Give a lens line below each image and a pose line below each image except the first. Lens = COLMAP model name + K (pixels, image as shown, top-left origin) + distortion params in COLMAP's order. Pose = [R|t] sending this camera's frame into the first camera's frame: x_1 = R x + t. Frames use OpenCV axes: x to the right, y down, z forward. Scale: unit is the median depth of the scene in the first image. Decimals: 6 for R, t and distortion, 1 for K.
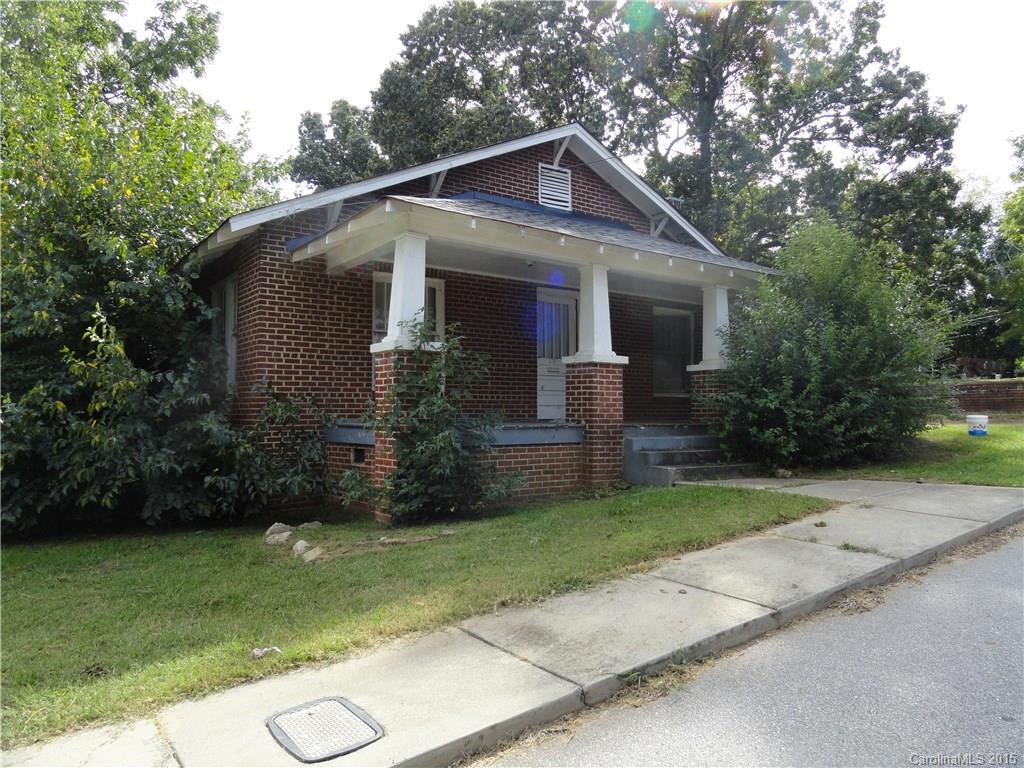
lens RADIAL K [[710.3, 0, 512.0], [0, 710.3, 384.0], [0, 0, 1]] dist [-0.027246, 0.003320]
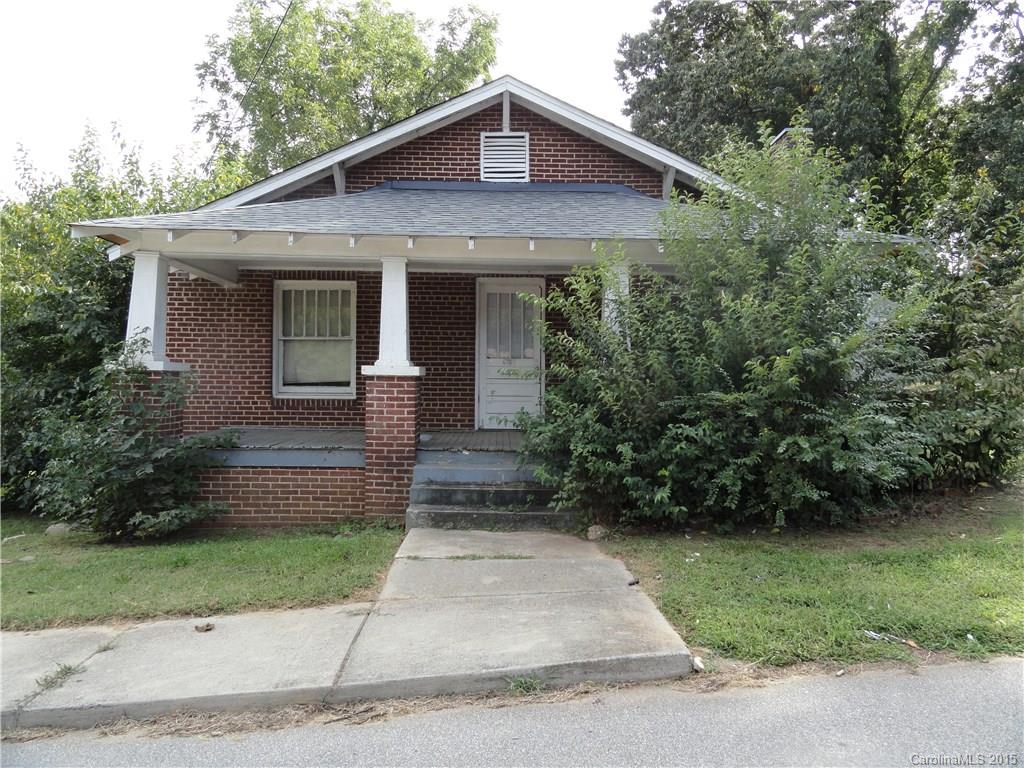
lens RADIAL K [[710.3, 0, 512.0], [0, 710.3, 384.0], [0, 0, 1]] dist [-0.027246, 0.003320]
pose [[0.827188, 0.010609, -0.561825, 0.682628], [0.010922, 0.999329, 0.034951, -0.044360], [0.561819, -0.035047, 0.826518, 0.366297]]
